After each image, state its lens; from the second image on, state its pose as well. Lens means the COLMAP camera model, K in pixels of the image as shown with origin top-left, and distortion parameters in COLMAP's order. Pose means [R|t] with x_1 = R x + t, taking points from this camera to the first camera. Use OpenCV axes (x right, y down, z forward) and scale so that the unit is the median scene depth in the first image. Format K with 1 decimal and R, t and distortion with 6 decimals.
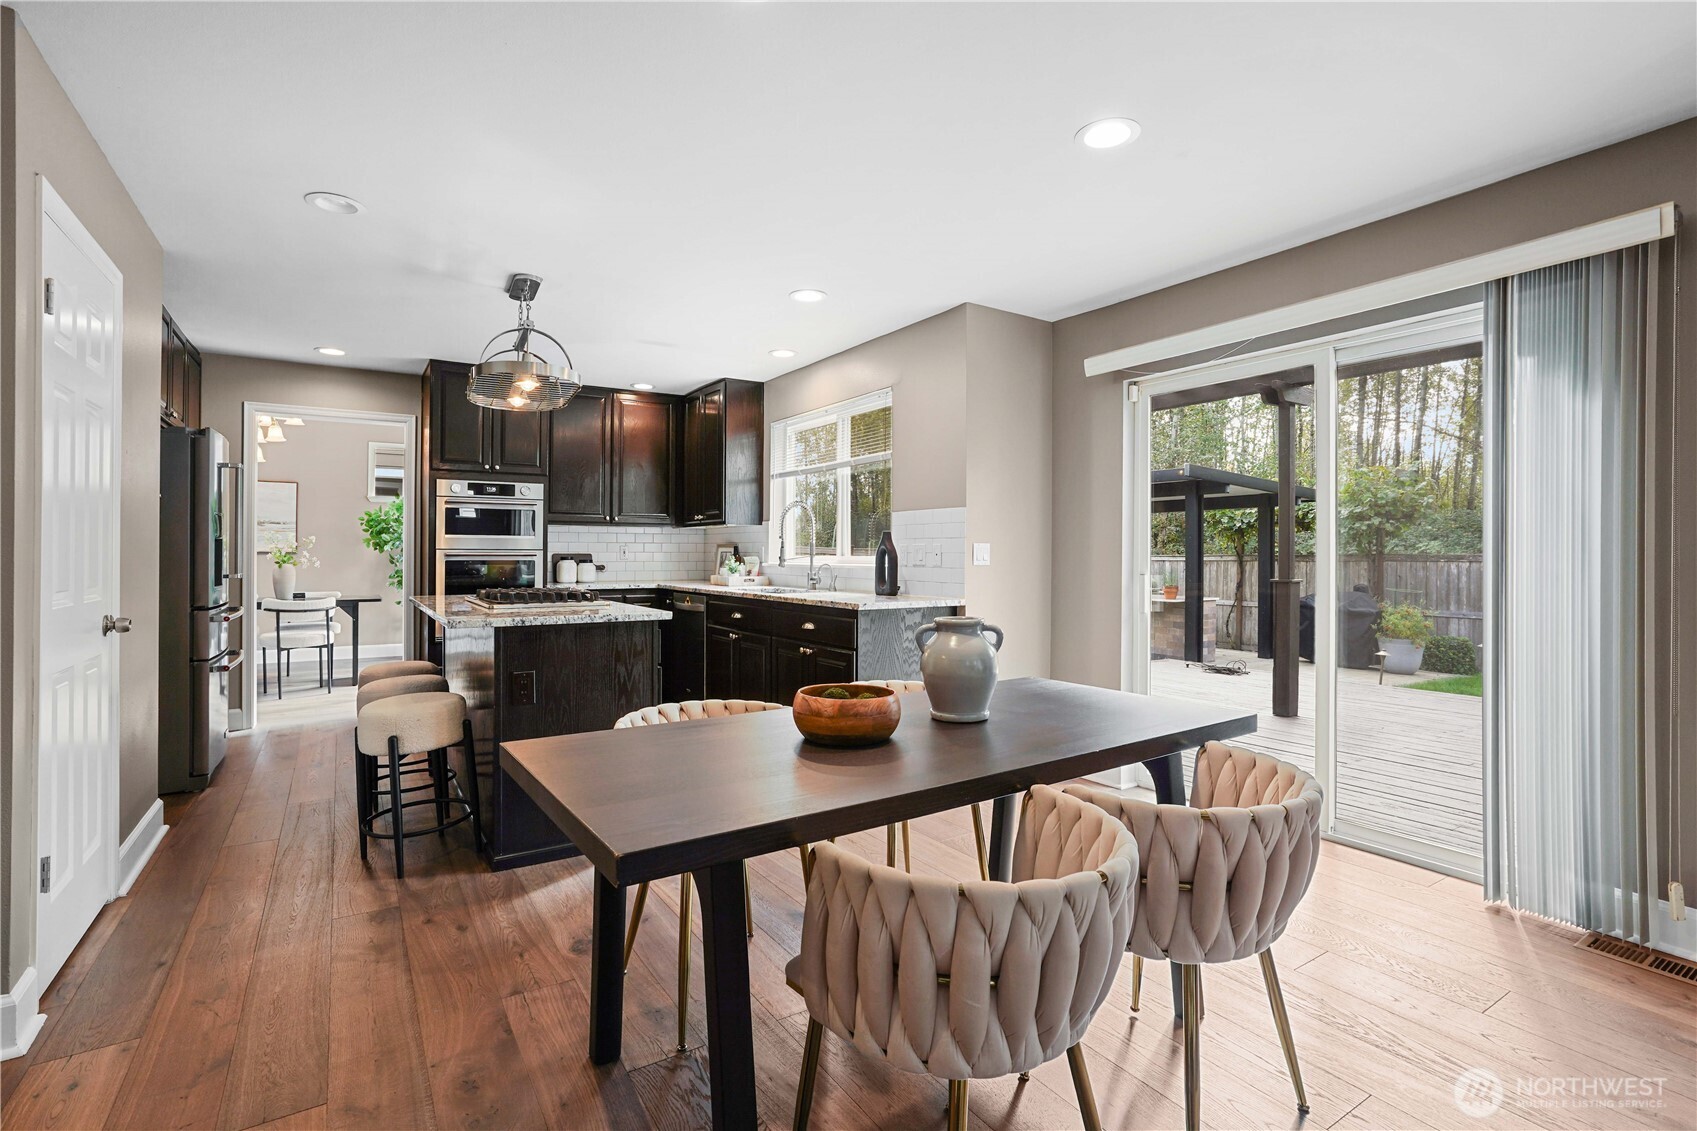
lens RADIAL K [[793.3, 0, 843.9], [0, 793.3, 550.2], [0, 0, 1]] dist [-0.021363, 0.002462]
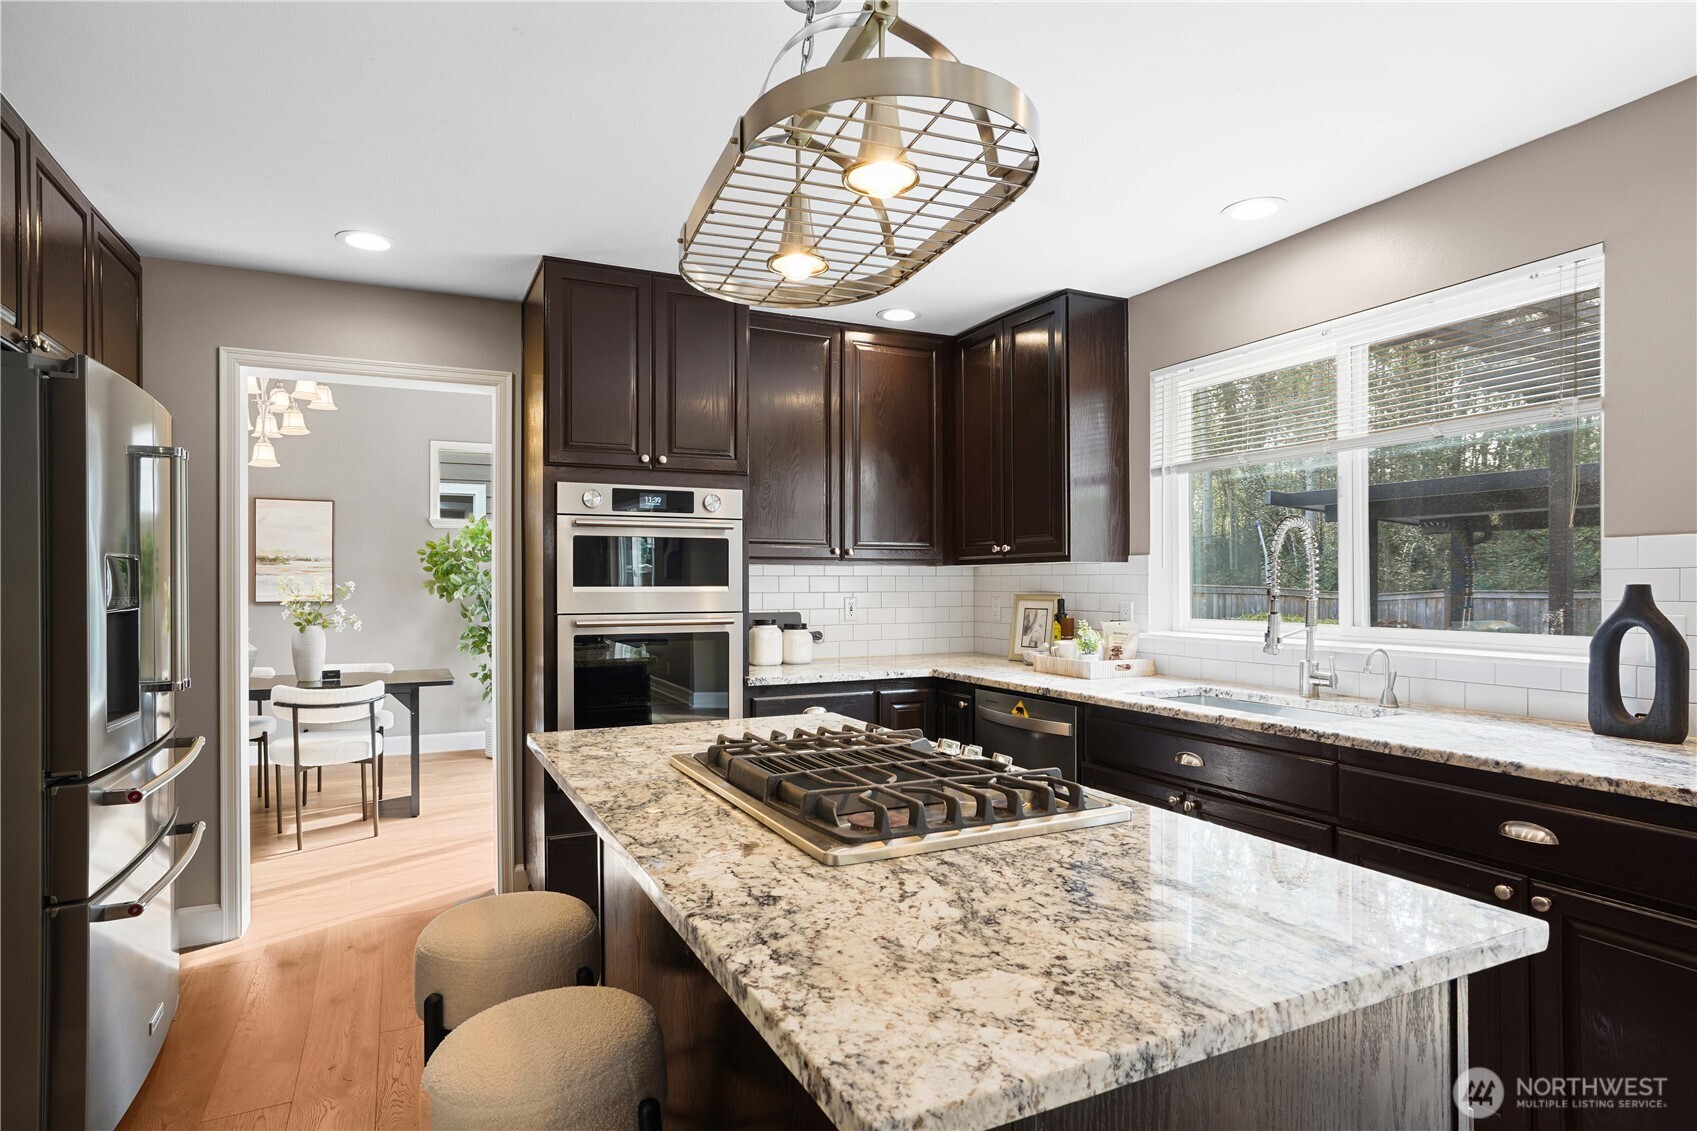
lens RADIAL K [[904.3, 0, 858.7], [0, 904.3, 580.9], [0, 0, 1]] dist [-0.028927, 0.002235]
pose [[0.995290, -0.006201, -0.096749, -0.226114], [0.006489, 0.999975, 0.002663, -0.021306], [0.096730, -0.003278, 0.995305, 0.367829]]
